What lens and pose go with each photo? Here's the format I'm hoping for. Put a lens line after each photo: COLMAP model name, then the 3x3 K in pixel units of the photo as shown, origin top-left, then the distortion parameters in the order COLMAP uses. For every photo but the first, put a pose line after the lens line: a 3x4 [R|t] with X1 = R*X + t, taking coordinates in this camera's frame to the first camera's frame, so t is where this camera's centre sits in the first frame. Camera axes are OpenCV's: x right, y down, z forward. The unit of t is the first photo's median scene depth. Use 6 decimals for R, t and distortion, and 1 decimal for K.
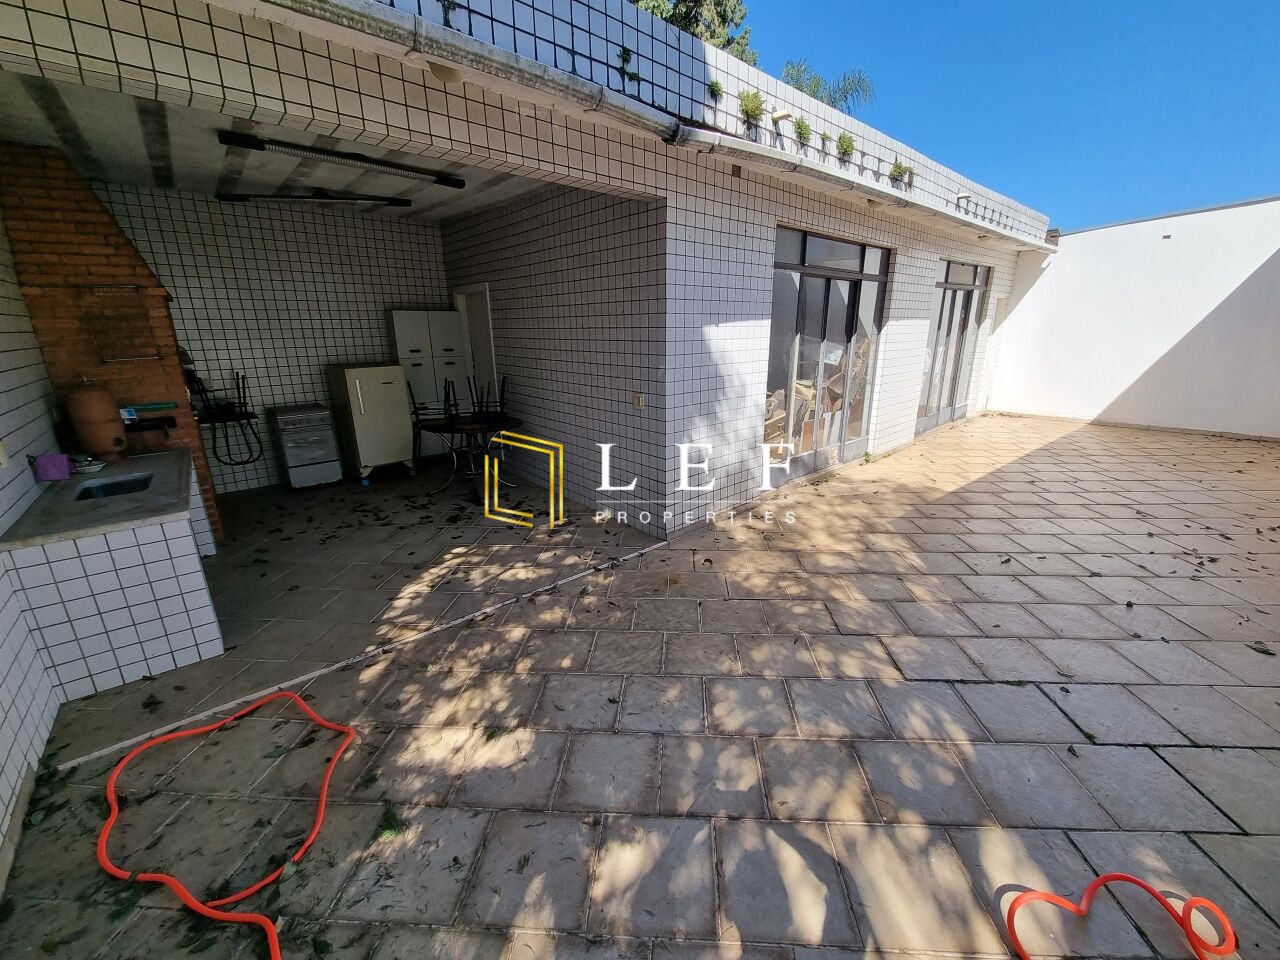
lens RADIAL K [[524.4, 0, 640.2], [0, 524.4, 478.3], [0, 0, 1]] dist [-0.004131, -0.001495]
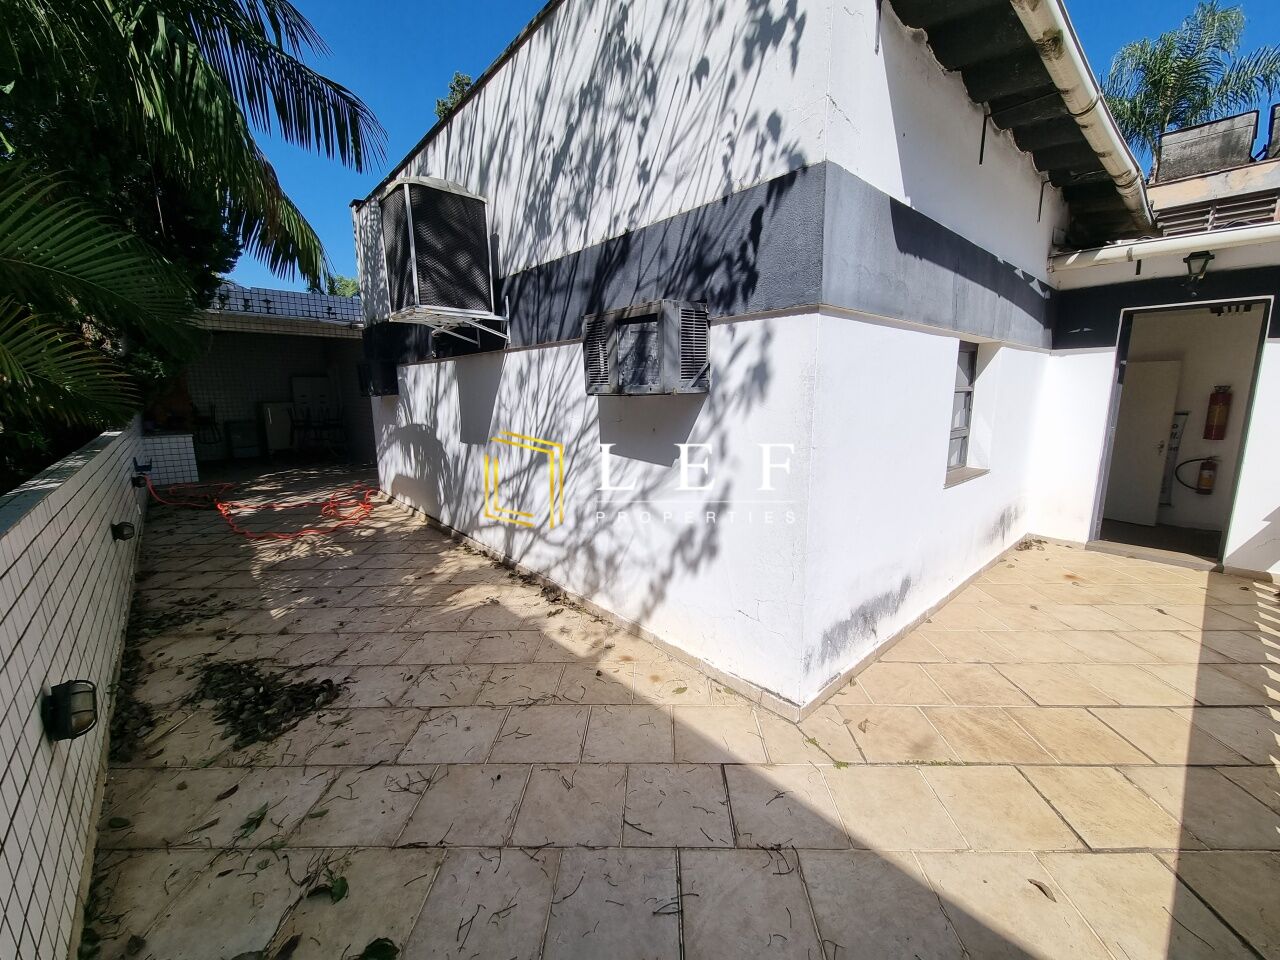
lens RADIAL K [[524.4, 0, 650.0], [0, 524.4, 486.8], [0, 0, 1]] dist [-0.004131, -0.001495]
pose [[0.999339, -0.002910, 0.036224, 1.018233], [0.006197, 0.995836, -0.090957, 0.363303], [-0.035808, 0.091121, 0.995196, -1.256463]]
